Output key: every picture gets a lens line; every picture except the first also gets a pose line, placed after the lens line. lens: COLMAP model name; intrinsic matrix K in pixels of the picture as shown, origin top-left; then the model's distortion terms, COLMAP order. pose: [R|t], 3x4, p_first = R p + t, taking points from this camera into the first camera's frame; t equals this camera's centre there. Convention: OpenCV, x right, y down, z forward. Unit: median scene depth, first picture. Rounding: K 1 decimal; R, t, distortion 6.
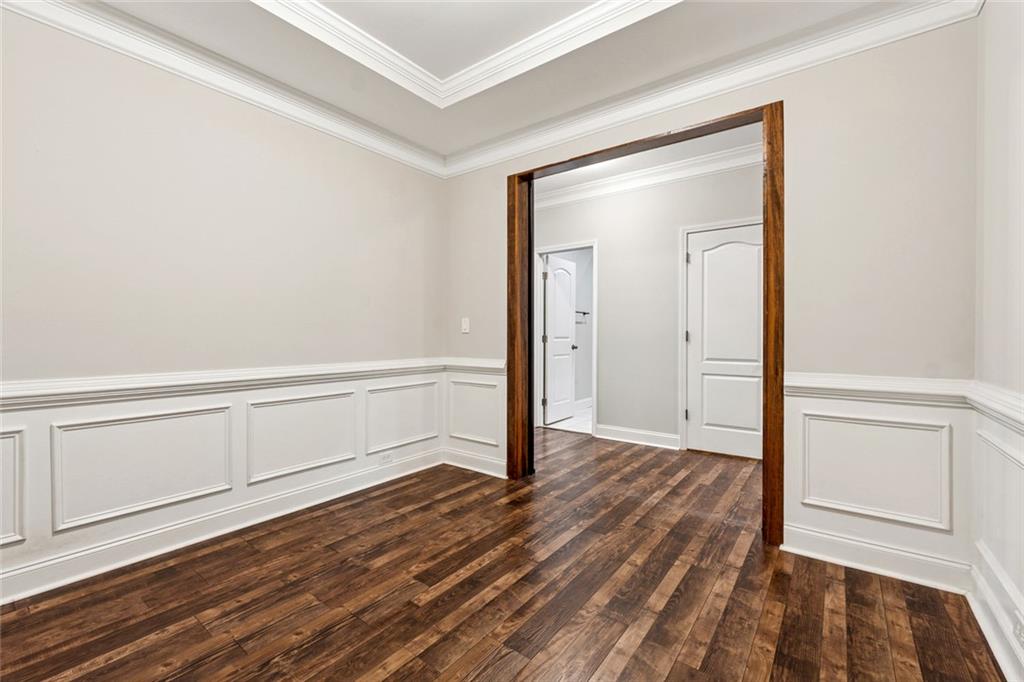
lens RADIAL K [[428.3, 0, 510.6], [0, 428.3, 338.8], [0, 0, 1]] dist [-0.008151, 0.000204]
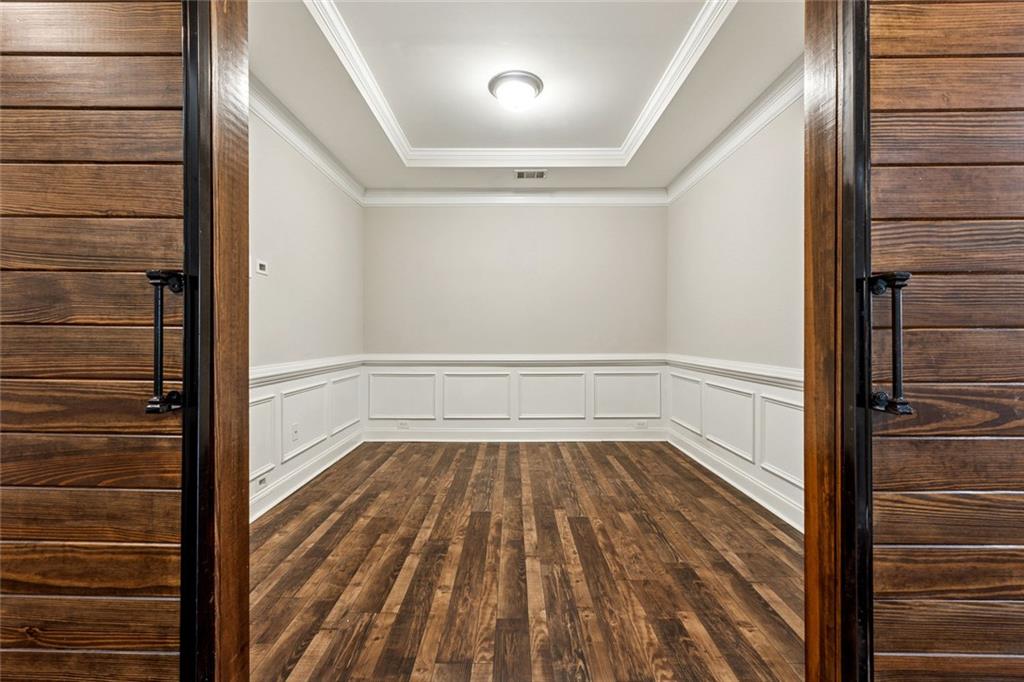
lens RADIAL K [[428.3, 0, 530.2], [0, 428.3, 334.1], [0, 0, 1]] dist [-0.008151, 0.000204]
pose [[-0.770474, -0.004177, -0.637458, 0.757101], [-0.007508, 0.999969, 0.002523, -0.017956], [0.637428, 0.006730, -0.770481, 1.889059]]
